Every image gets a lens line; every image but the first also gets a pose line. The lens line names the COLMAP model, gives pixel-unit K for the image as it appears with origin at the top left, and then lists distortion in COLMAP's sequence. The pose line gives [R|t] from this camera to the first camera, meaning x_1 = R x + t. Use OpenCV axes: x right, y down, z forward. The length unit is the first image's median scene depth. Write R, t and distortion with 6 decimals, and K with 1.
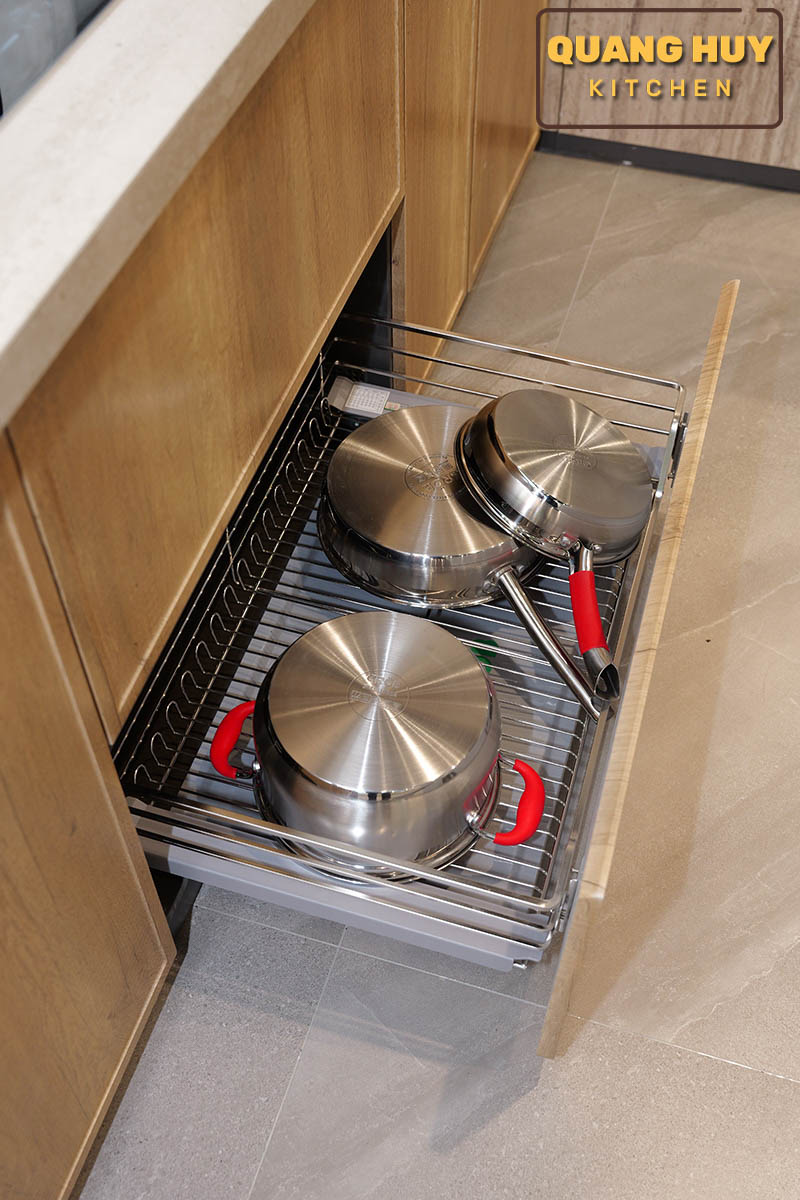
lens RADIAL K [[1299.9, 0, 402.2], [0, 1299.9, 596.5], [0, 0, 1]] dist [-0.000098, 0.000000]
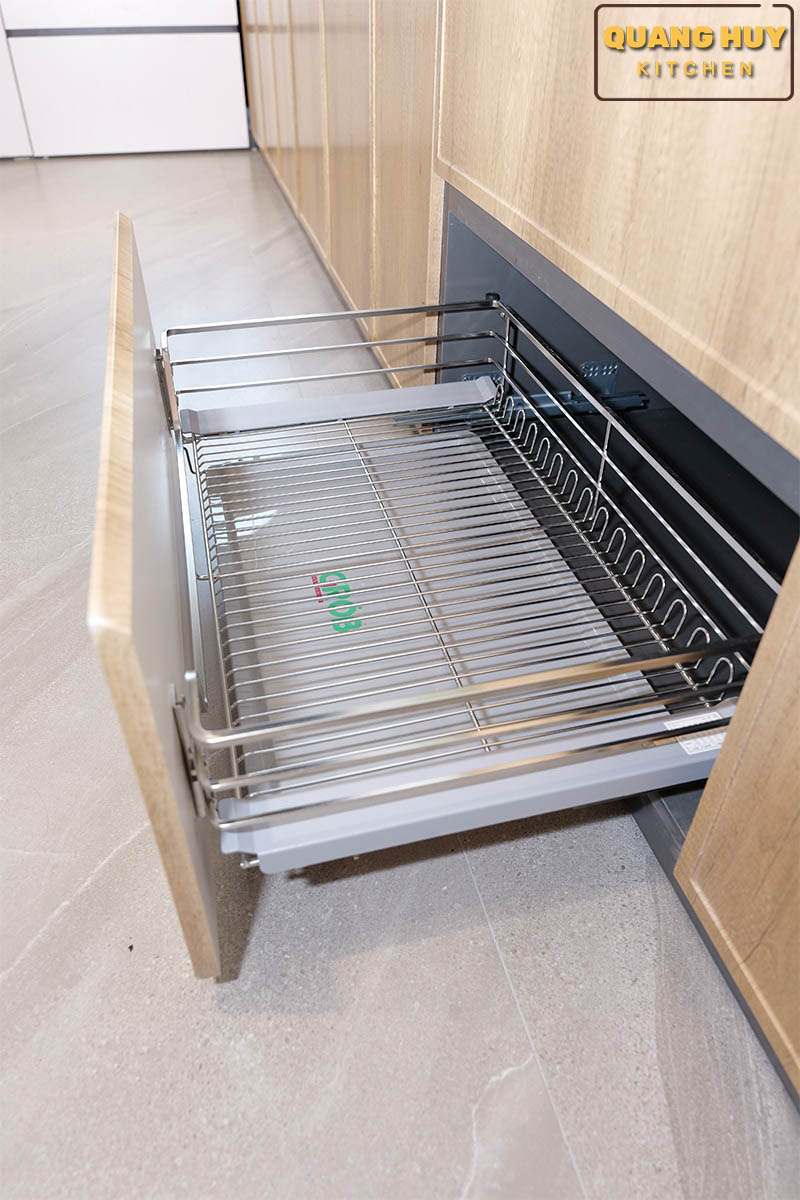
lens RADIAL K [[831.6, 0, 402.7], [0, 831.6, 593.2], [0, 0, 1]] dist [0.027468, -0.046292]
pose [[-0.855418, 0.312425, -0.413098, 0.300130], [-0.407721, 0.085674, 0.909078, -0.575859], [0.319411, 0.946071, 0.054095, 1.075499]]
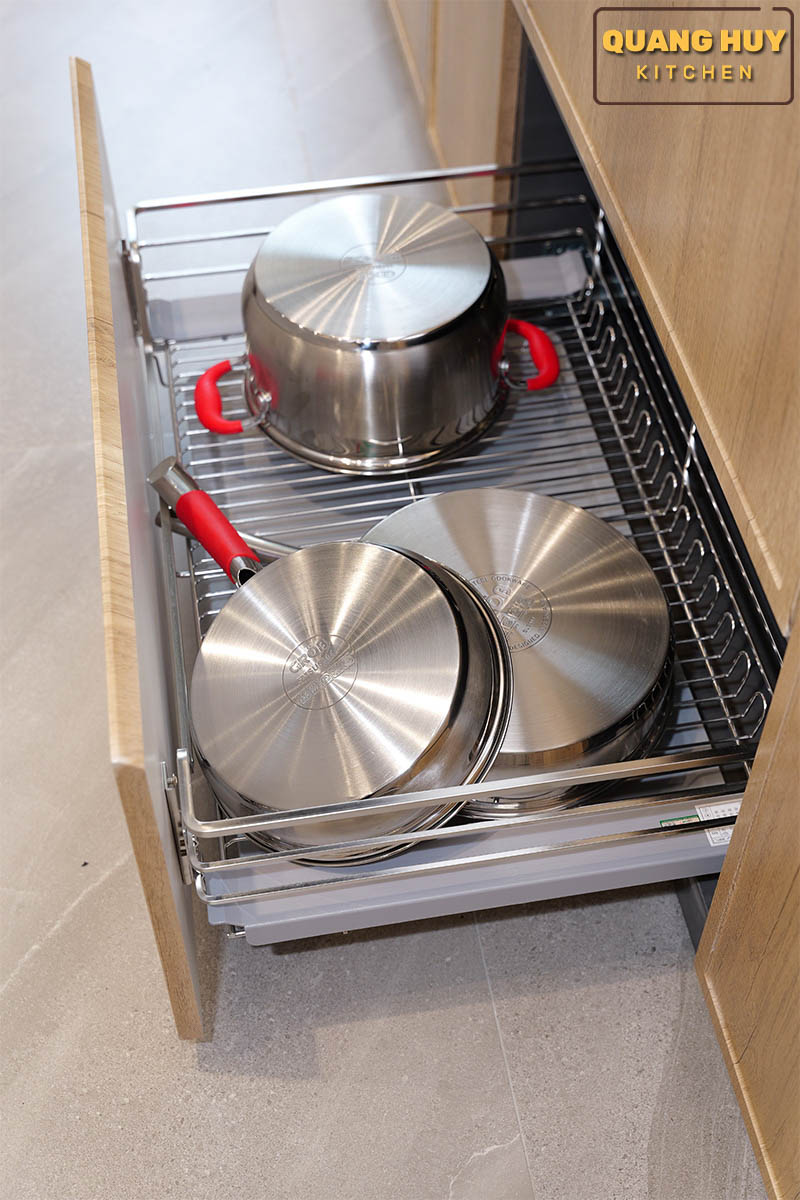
lens RADIAL K [[1581.3, 0, 401.4], [0, 1581.3, 593.0], [0, 0, 1]] dist [-0.011156, 0.000000]
pose [[-0.895099, 0.331084, -0.298632, 0.341642], [-0.345660, -0.092220, 0.933817, -0.909431], [0.281632, 0.939084, 0.196989, 0.905090]]
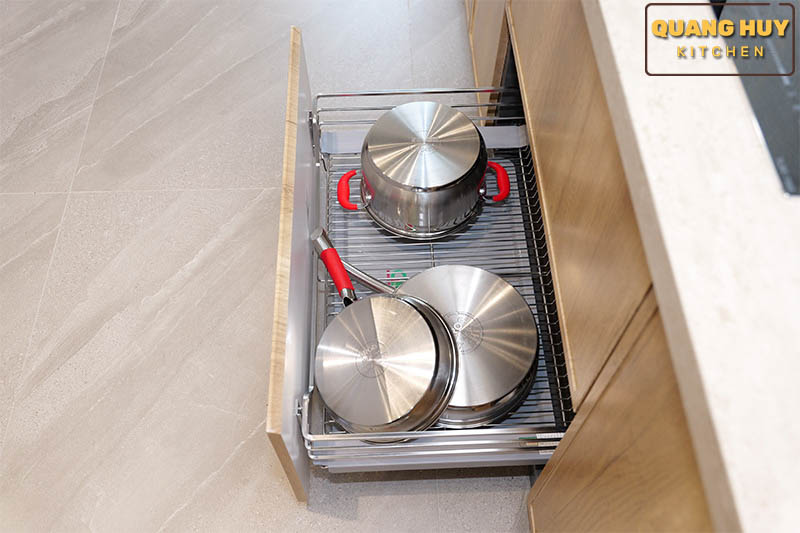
lens RADIAL K [[734.0, 0, 398.8], [0, 734.0, 262.5], [0, 0, 1]] dist [-0.005409, 0.000000]
pose [[-0.945440, 0.271812, -0.179613, 0.239193], [-0.255475, -0.276413, 0.926460, -0.891369], [0.202176, 0.921799, 0.330773, 0.714868]]
